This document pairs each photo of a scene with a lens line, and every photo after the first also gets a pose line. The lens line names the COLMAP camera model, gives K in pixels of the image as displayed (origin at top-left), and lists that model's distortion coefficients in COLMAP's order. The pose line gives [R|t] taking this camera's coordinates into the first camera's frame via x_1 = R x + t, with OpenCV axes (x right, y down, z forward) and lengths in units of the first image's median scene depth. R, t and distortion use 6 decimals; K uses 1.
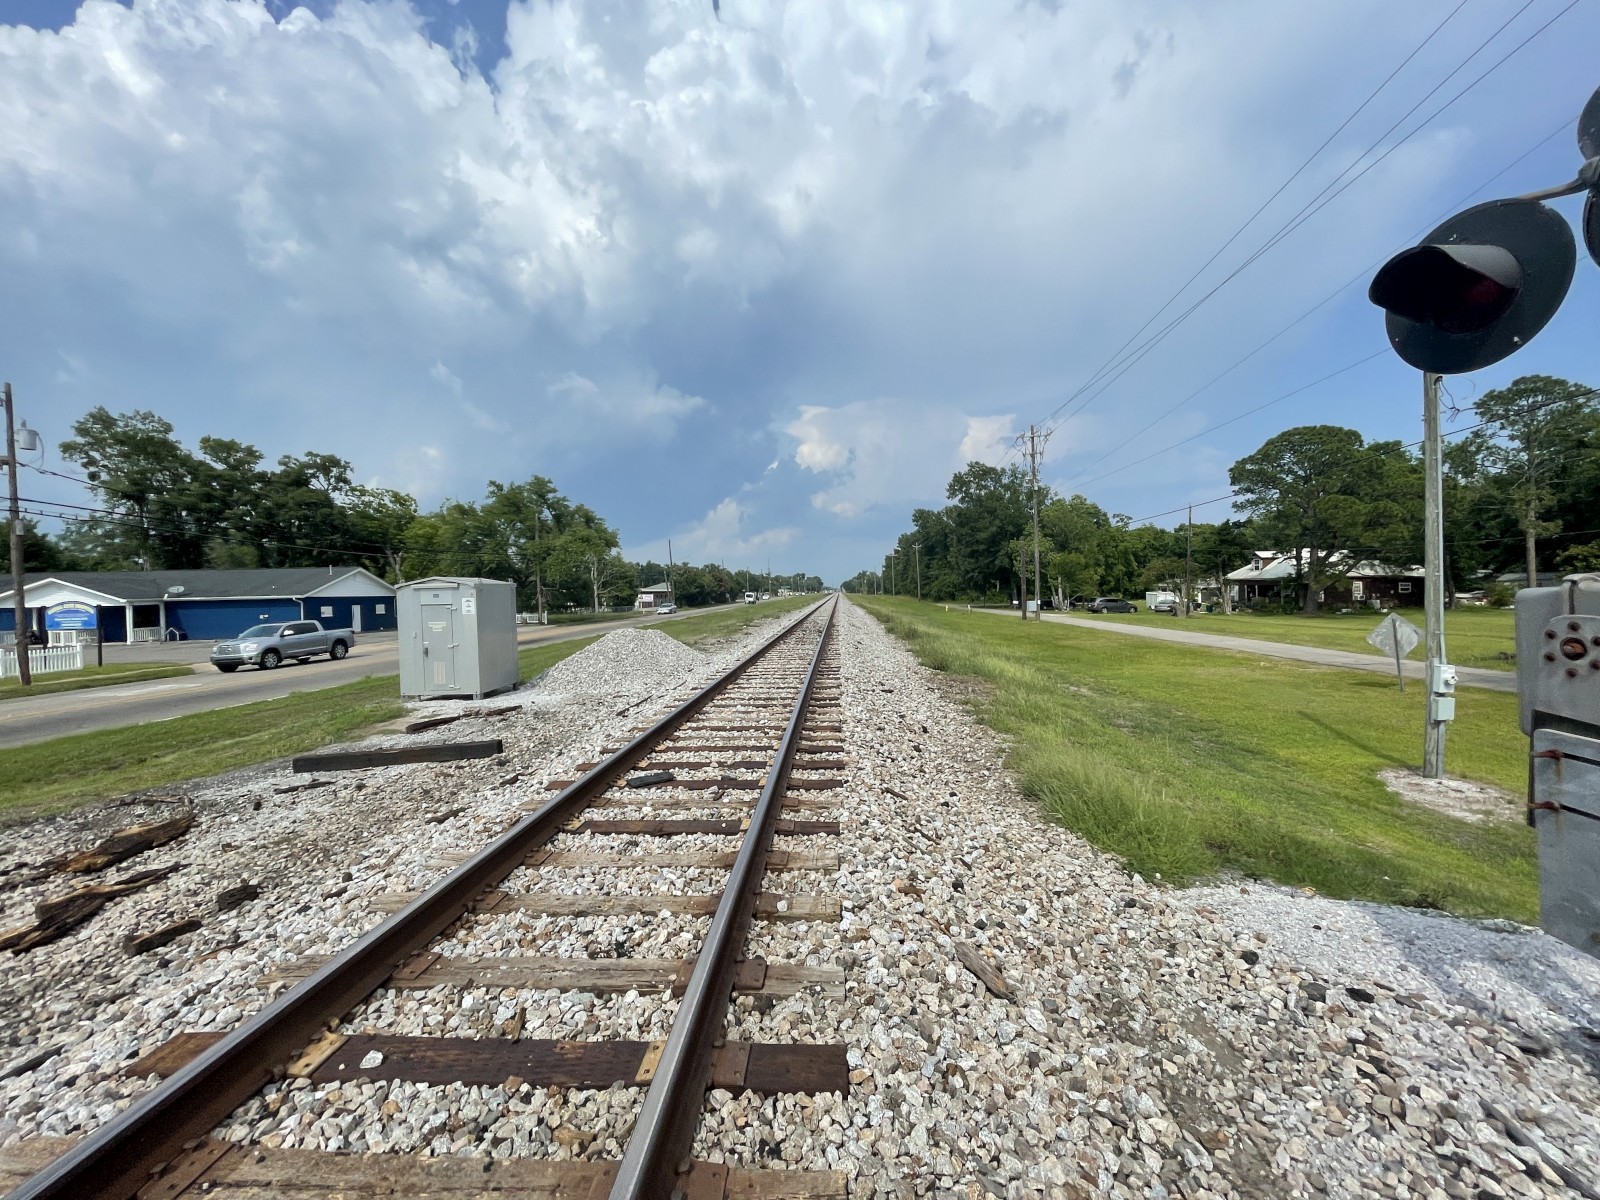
lens RADIAL K [[652.7, 0, 810.3], [0, 652.7, 597.8], [0, 0, 1]] dist [0.003490, 0.000177]
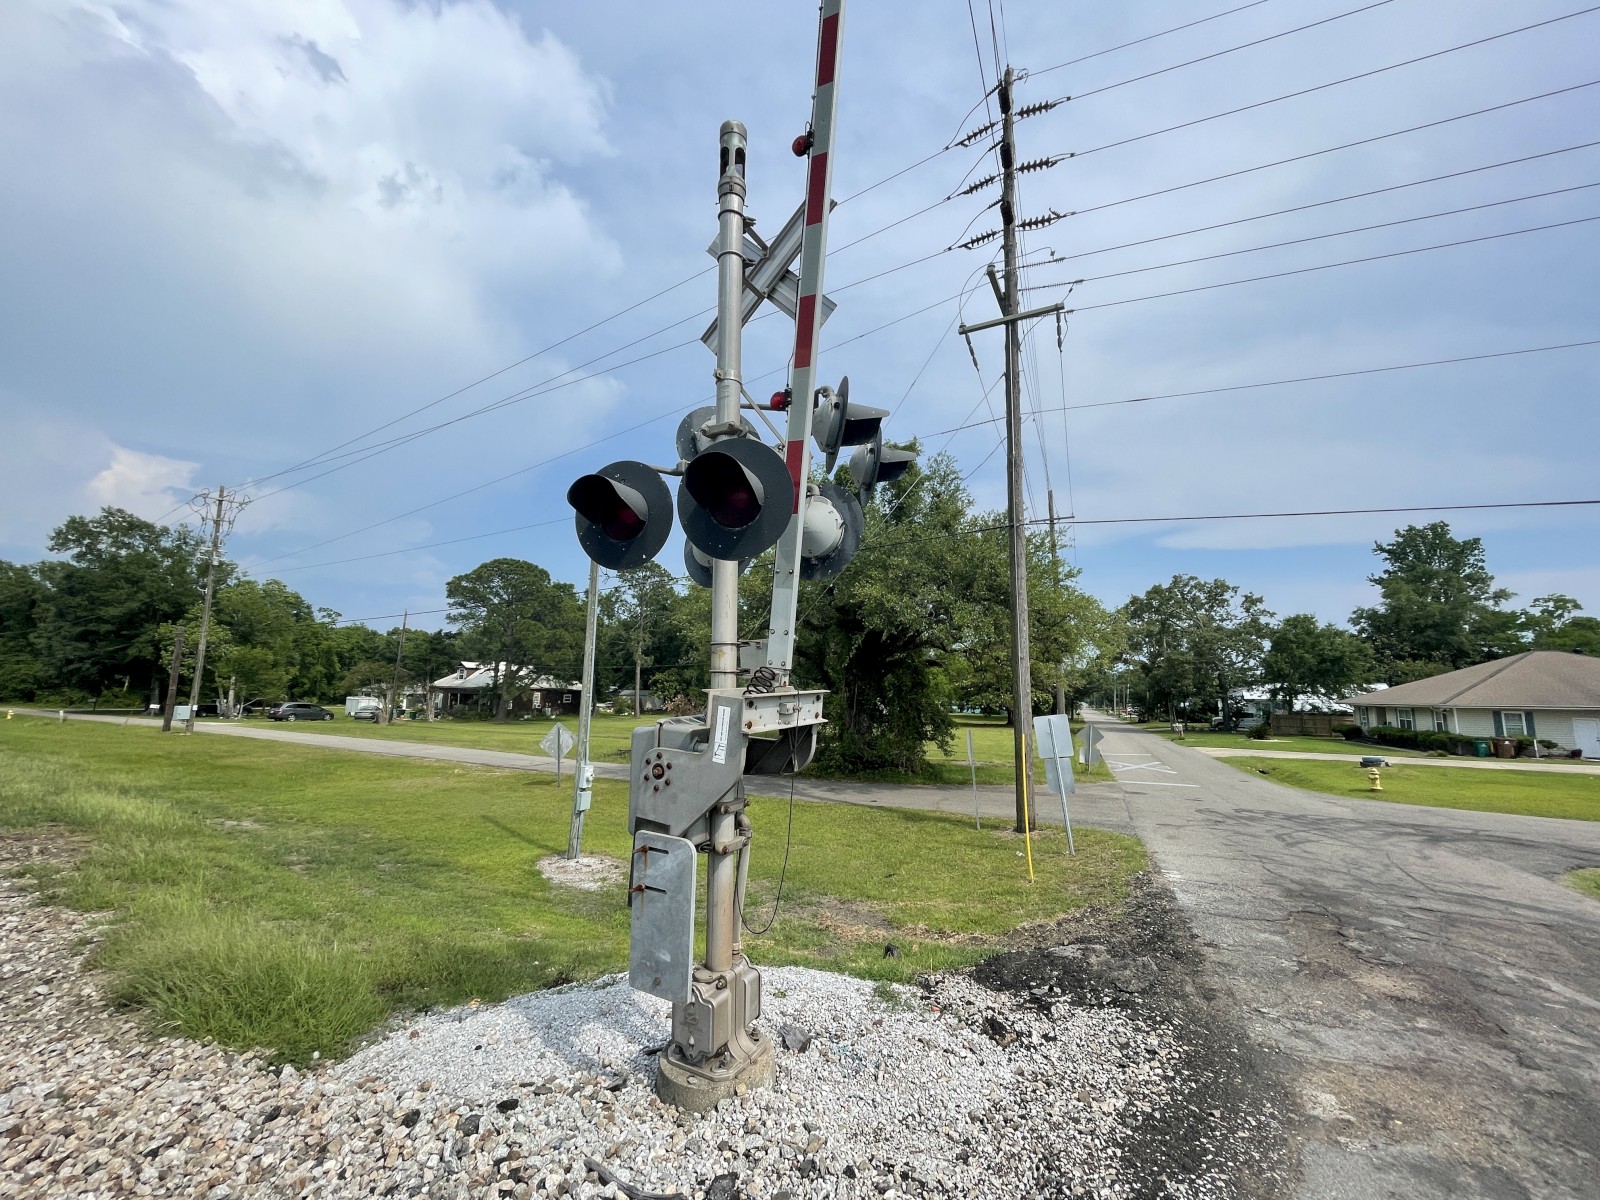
lens RADIAL K [[652.7, 0, 799.8], [0, 652.7, 595.3], [0, 0, 1]] dist [0.003490, 0.000177]
pose [[0.475082, 0.160924, 0.865102, -0.000533], [-0.017462, 0.984666, -0.173575, -0.010163], [-0.879768, 0.067356, 0.470607, 0.002452]]
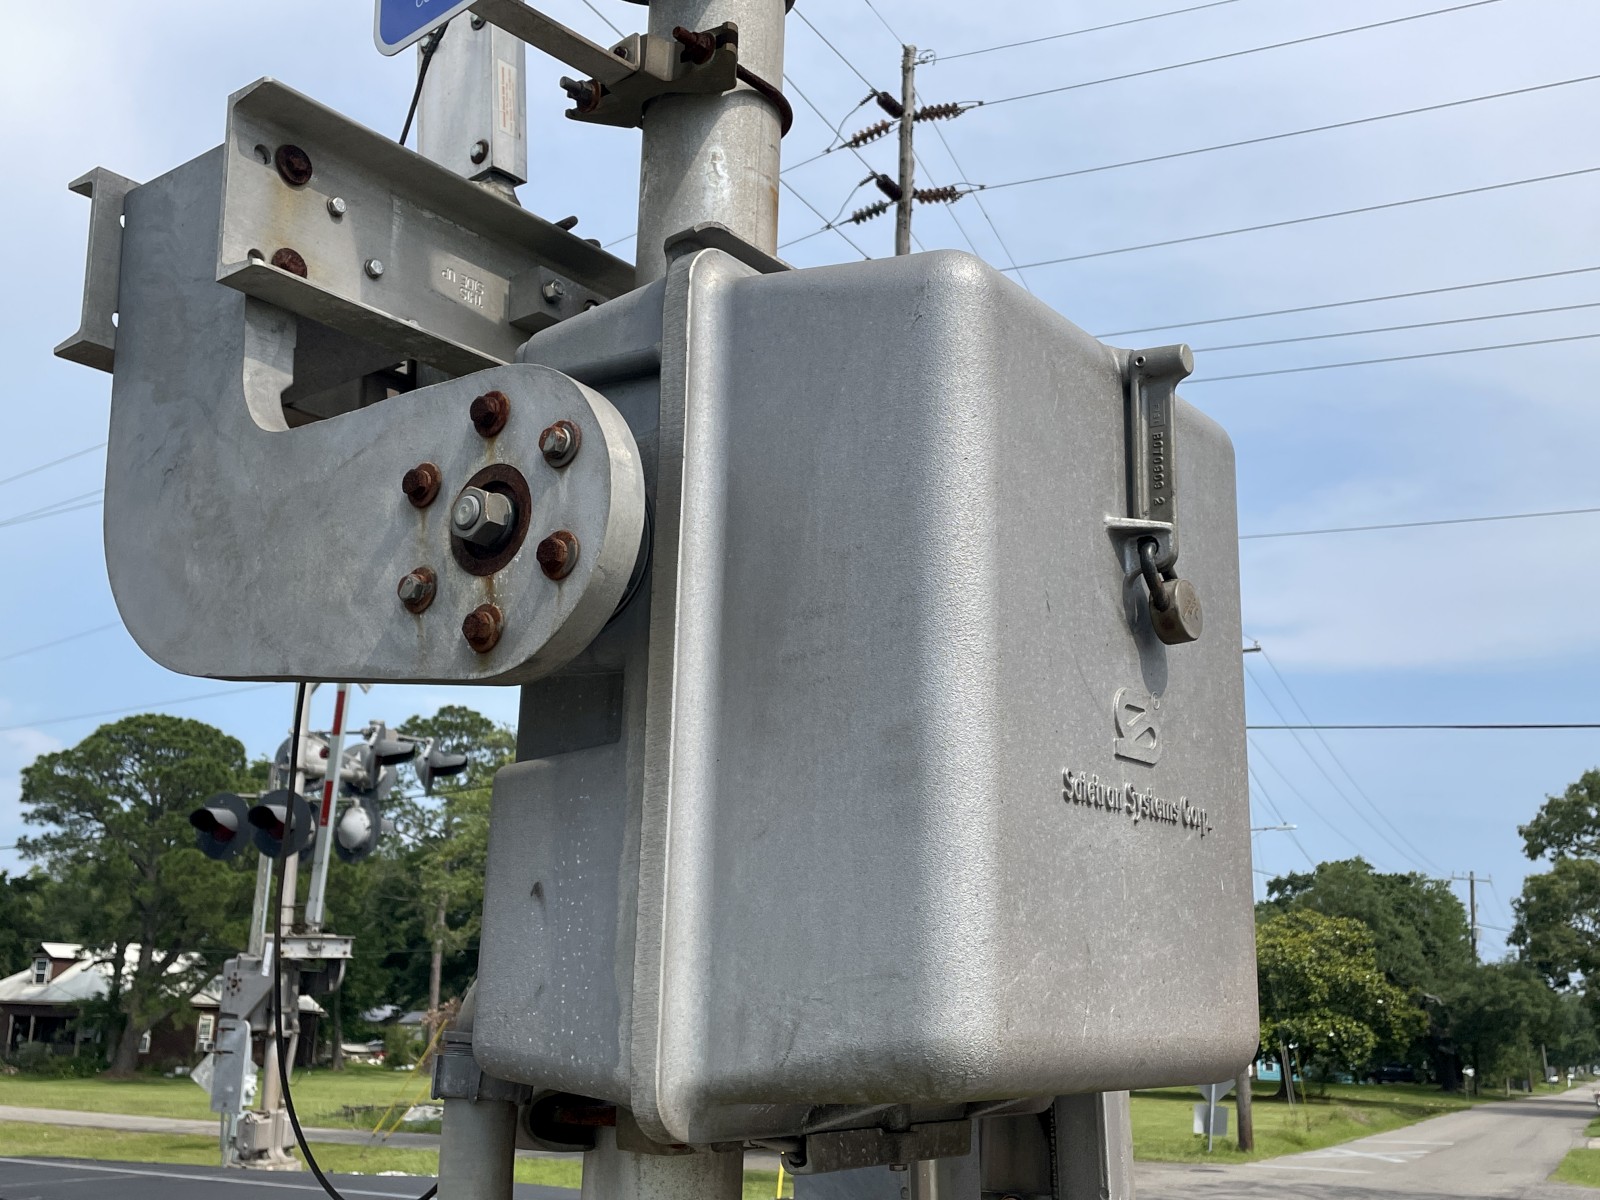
lens RADIAL K [[1637.0, 0, 802.6], [0, 1637.0, 601.4], [0, 0, 1]] dist [0.048493, 0.000000]
pose [[0.515406, 0.249178, 0.819919, -0.536534], [-0.024633, 0.960704, -0.276480, 0.061277], [-0.856592, 0.122302, 0.501291, -0.694995]]
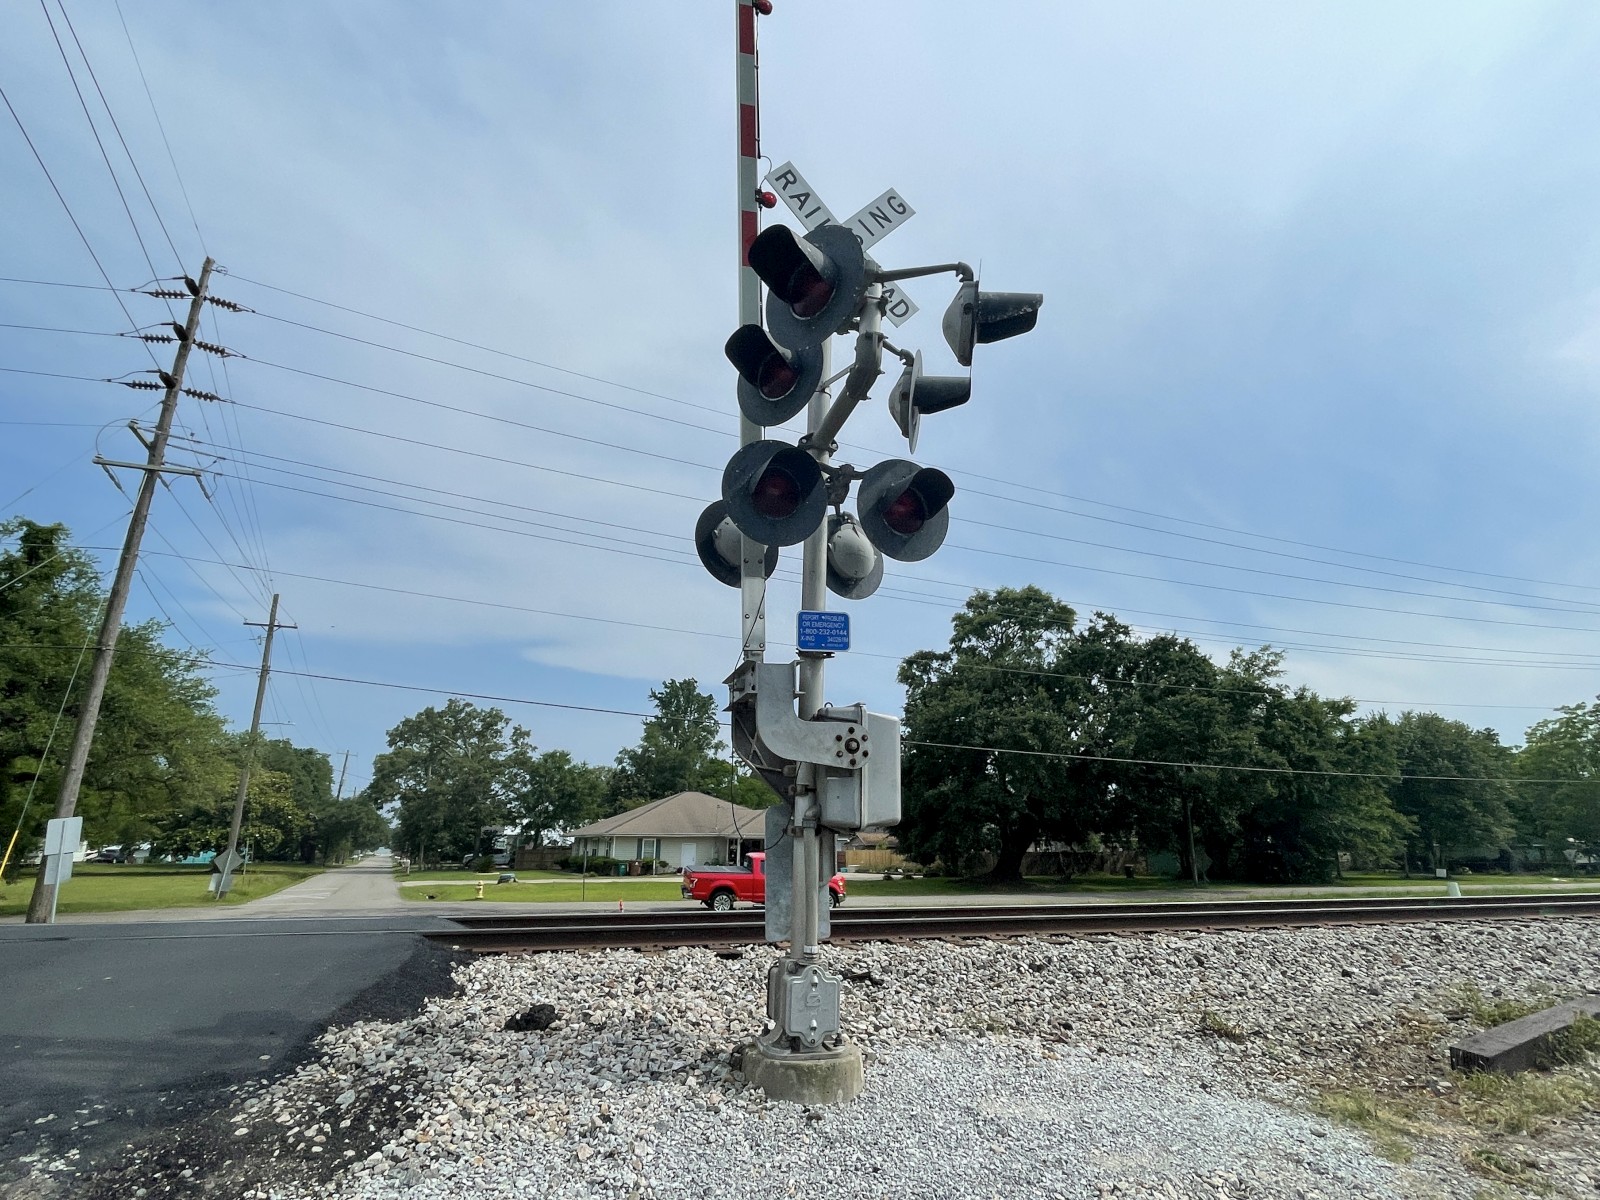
lens RADIAL K [[823.9, 0, 796.2], [0, 823.9, 601.2], [0, 0, 1]] dist [-0.020273, -0.000500]
pose [[-0.343358, 0.288159, 0.893907, -0.746432], [0.016234, 0.953449, -0.301117, 0.074123], [-0.939064, -0.088879, -0.332052, -0.523361]]
